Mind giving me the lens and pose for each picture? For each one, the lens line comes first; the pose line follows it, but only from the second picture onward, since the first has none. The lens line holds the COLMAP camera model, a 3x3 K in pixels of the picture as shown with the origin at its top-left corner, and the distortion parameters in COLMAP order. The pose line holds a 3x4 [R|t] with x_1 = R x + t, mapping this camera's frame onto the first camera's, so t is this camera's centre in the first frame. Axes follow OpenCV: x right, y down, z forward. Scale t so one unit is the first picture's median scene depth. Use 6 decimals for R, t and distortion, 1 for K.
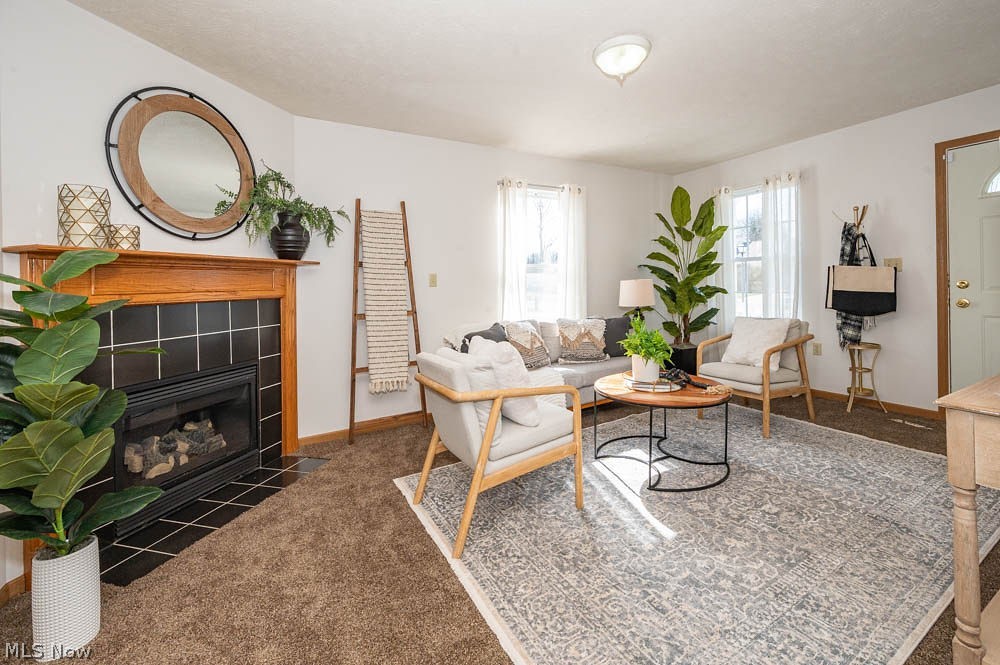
lens RADIAL K [[418.4, 0, 520.0], [0, 418.4, 280.7], [0, 0, 1]] dist [-0.000701, -0.000203]
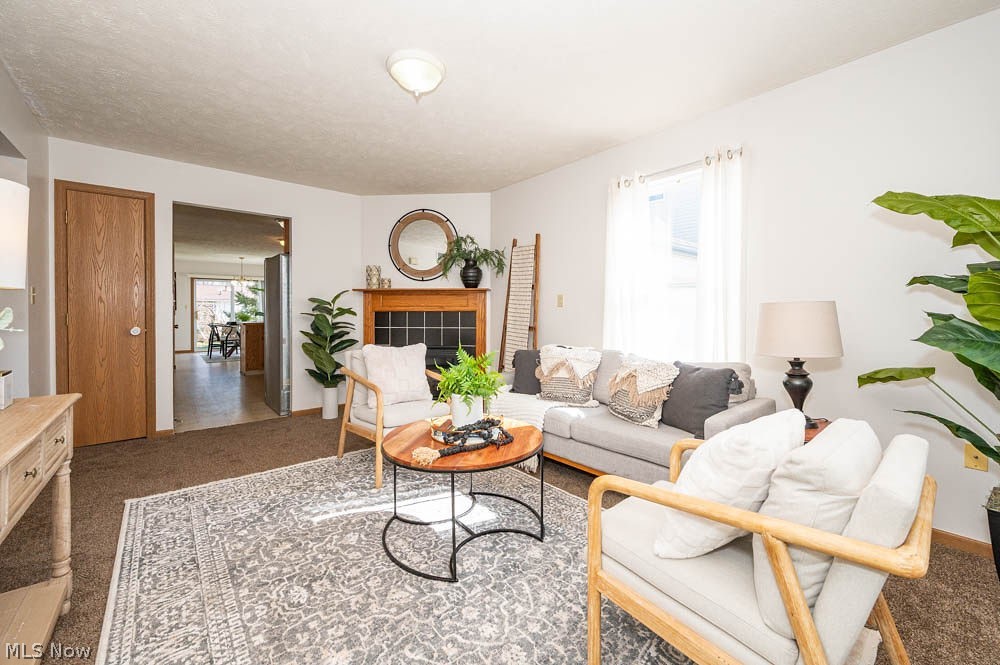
lens RADIAL K [[413.7, 0, 510.9], [0, 413.7, 315.4], [0, 0, 1]] dist [-0.000933, -0.000022]
pose [[0.151634, 0.043627, -0.987473, 0.901884], [0.002514, 0.999005, 0.044523, -0.013197], [0.988433, -0.009234, 0.151374, 0.785869]]
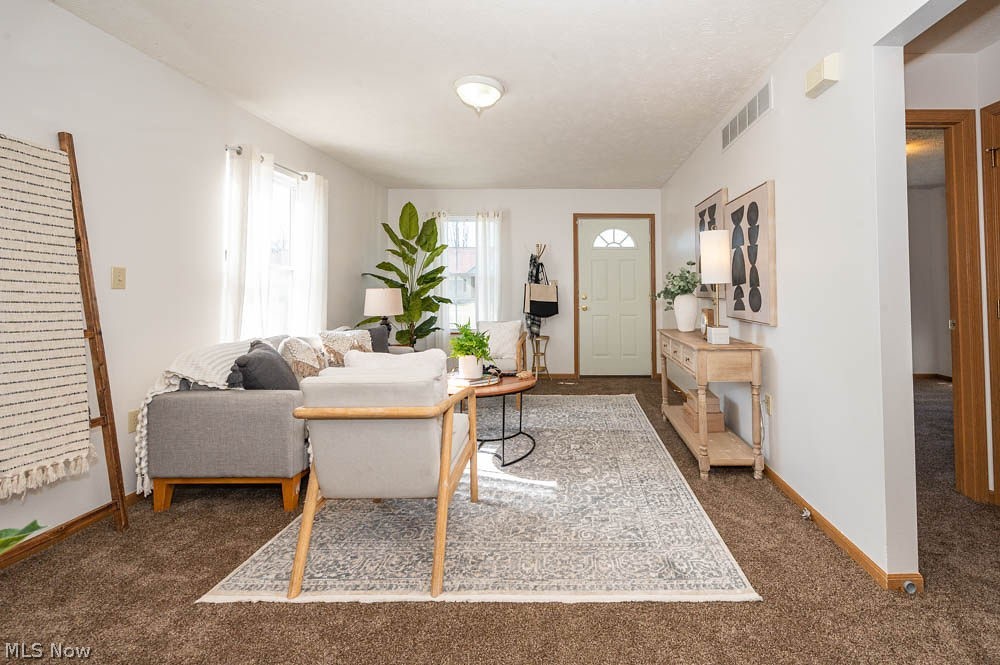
lens RADIAL K [[410.0, 0, 573.1], [0, 410.0, 274.5], [0, 0, 1]] dist [0.001297, 0.000160]
pose [[0.515015, 0.062020, 0.854935, -0.422751], [-0.019809, 0.997974, -0.060464, 0.018598], [-0.856952, 0.014204, 0.515200, 0.160313]]
